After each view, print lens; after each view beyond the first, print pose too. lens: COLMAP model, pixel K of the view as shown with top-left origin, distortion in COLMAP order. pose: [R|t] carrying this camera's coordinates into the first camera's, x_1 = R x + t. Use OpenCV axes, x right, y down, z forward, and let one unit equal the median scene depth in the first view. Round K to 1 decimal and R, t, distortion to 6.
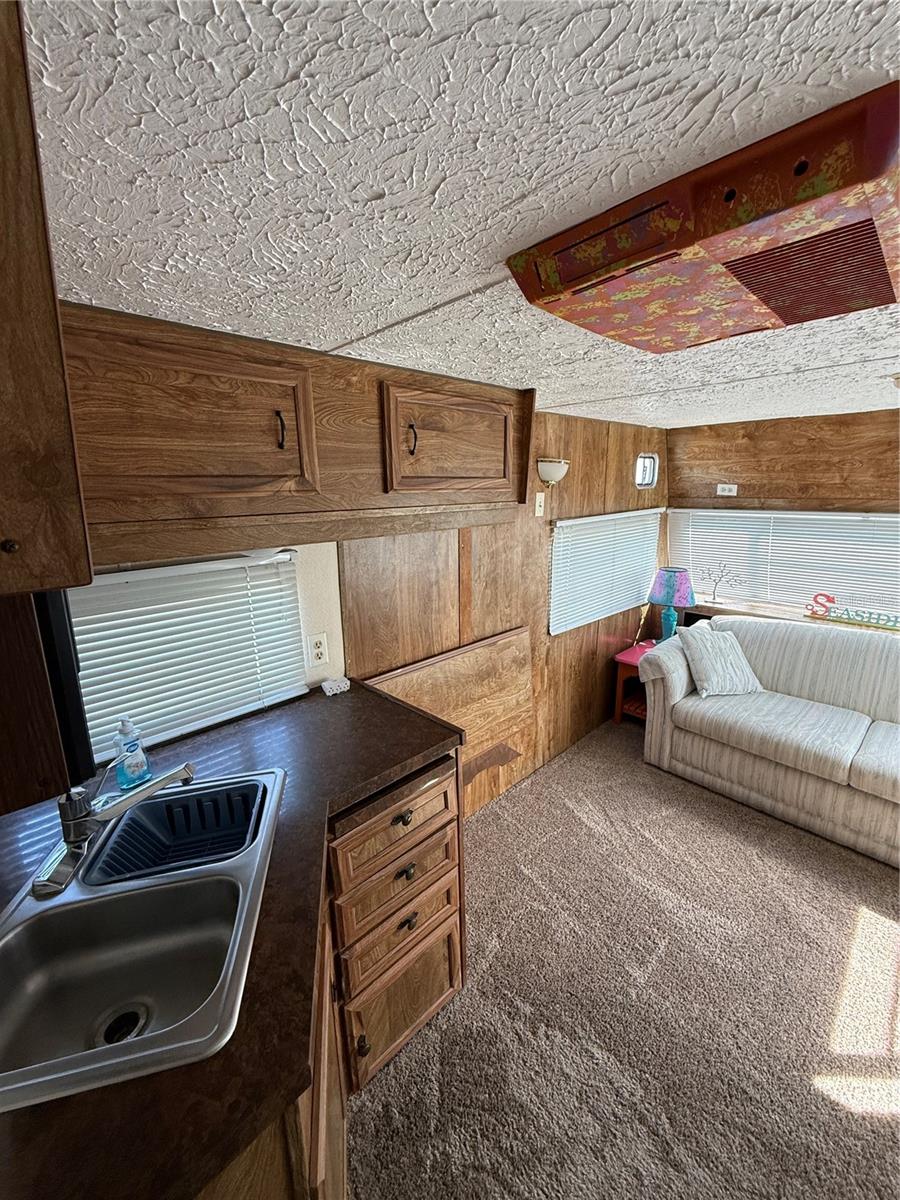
lens RADIAL K [[478.0, 0, 451.6], [0, 478.0, 594.4], [0, 0, 1]] dist [0.000311, -0.000099]
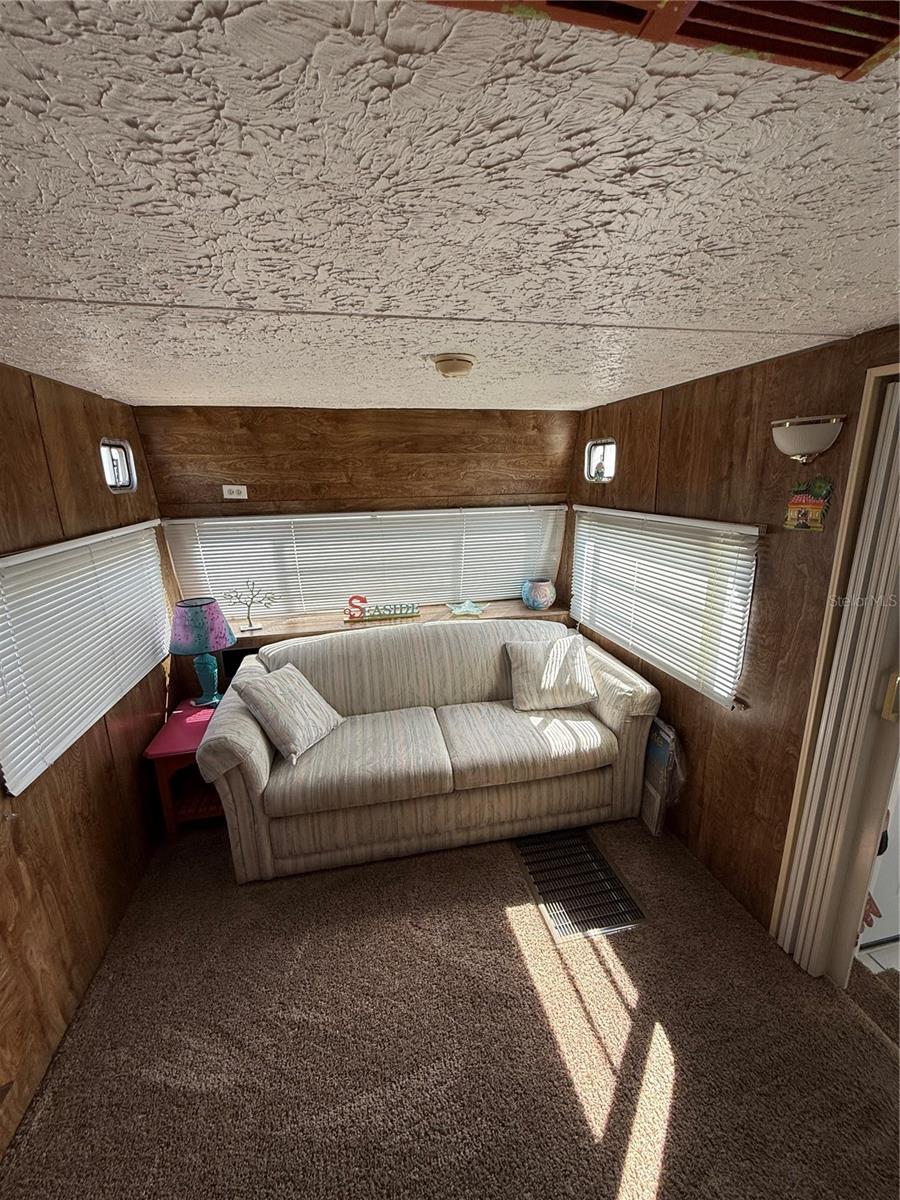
lens RADIAL K [[478.0, 0, 451.1], [0, 478.0, 595.2], [0, 0, 1]] dist [0.000311, -0.000099]
pose [[0.520719, -0.202071, 0.829470, 0.070301], [0.205574, 0.972675, 0.107904, -0.068898], [-0.828608, 0.114330, 0.548030, 0.308378]]
